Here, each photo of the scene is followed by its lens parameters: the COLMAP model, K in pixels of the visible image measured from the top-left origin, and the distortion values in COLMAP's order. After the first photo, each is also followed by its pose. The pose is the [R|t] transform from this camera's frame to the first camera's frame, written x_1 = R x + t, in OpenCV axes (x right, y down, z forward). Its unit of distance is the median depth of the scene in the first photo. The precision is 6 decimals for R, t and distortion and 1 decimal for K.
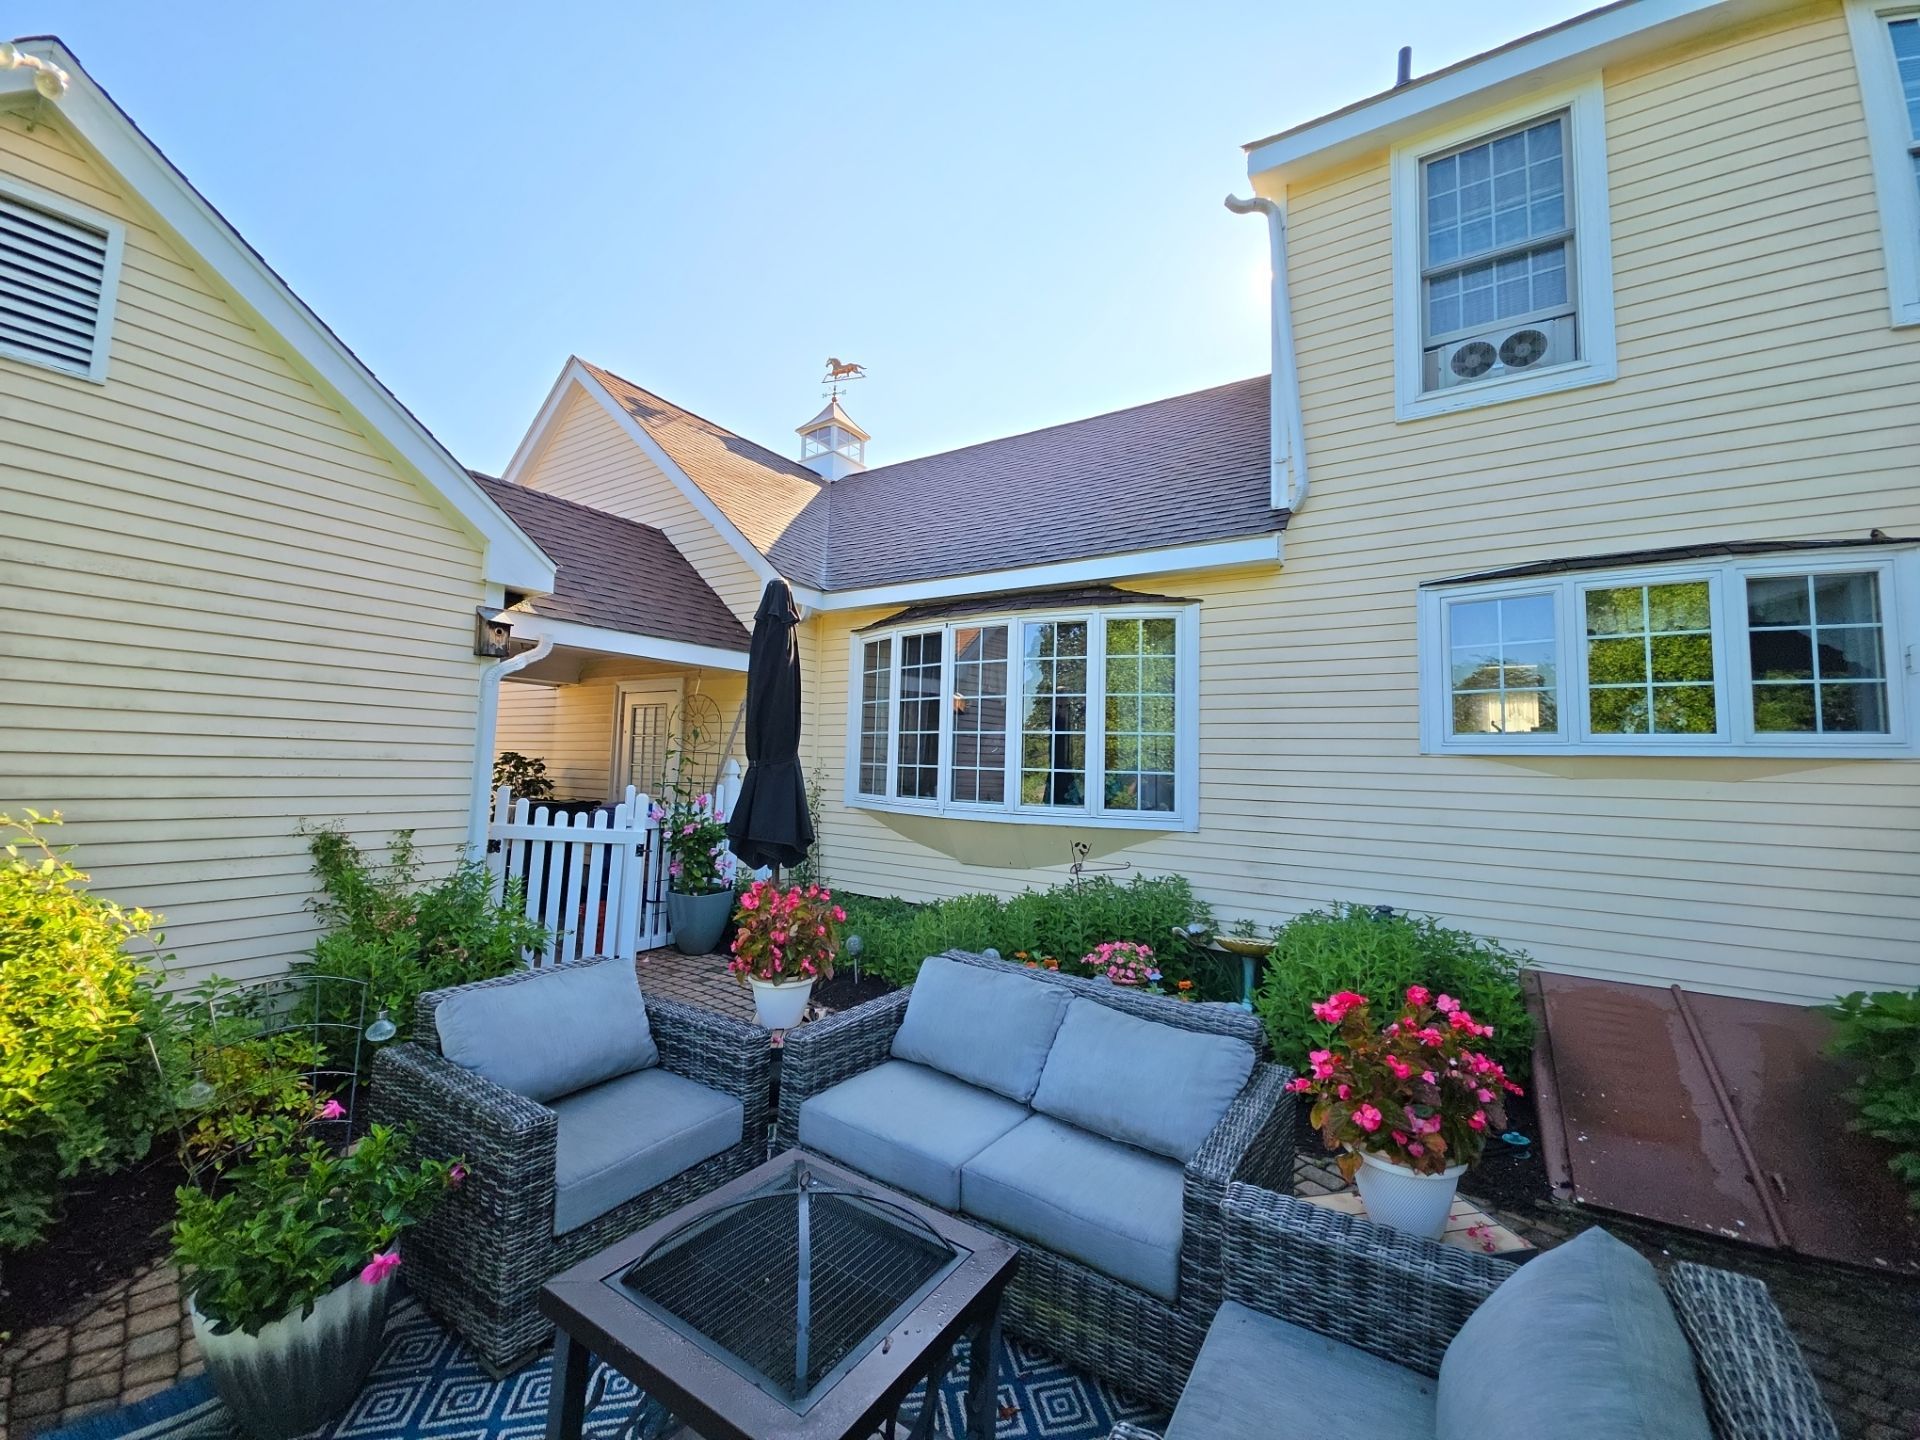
lens RADIAL K [[739.0, 0, 960.0], [0, 739.0, 720.0], [0, 0, 1]] dist [0.000096, -0.000288]
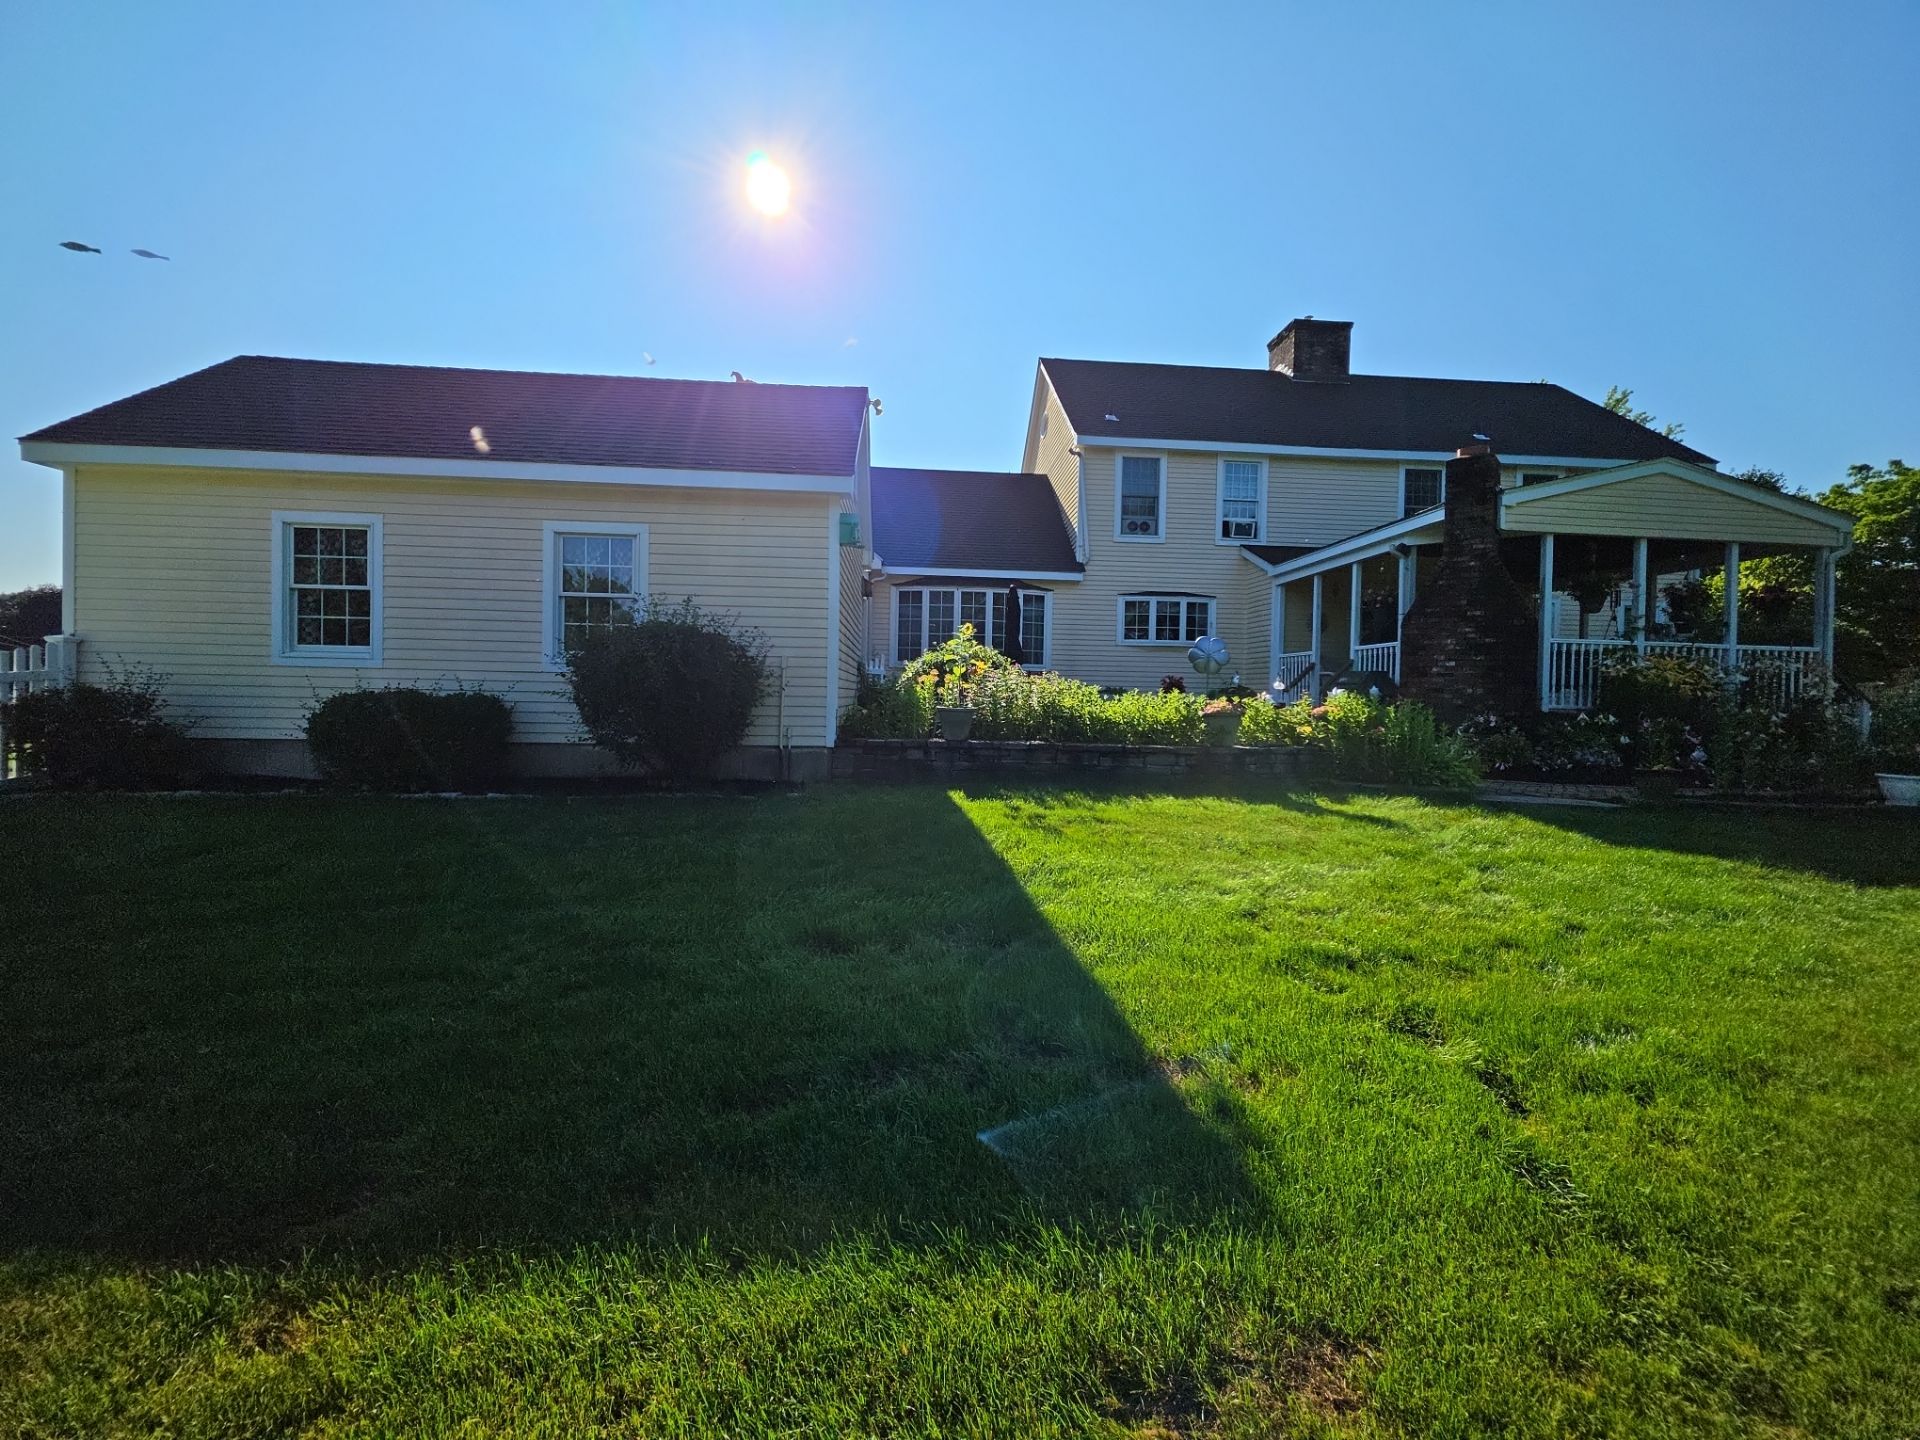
lens RADIAL K [[739.0, 0, 960.0], [0, 739.0, 720.0], [0, 0, 1]] dist [0.000096, -0.000288]
pose [[0.799690, -0.021932, 0.600012, -1.598737], [-0.032919, 0.996228, 0.080289, 0.110963], [-0.599510, -0.083958, 0.795952, -1.028027]]
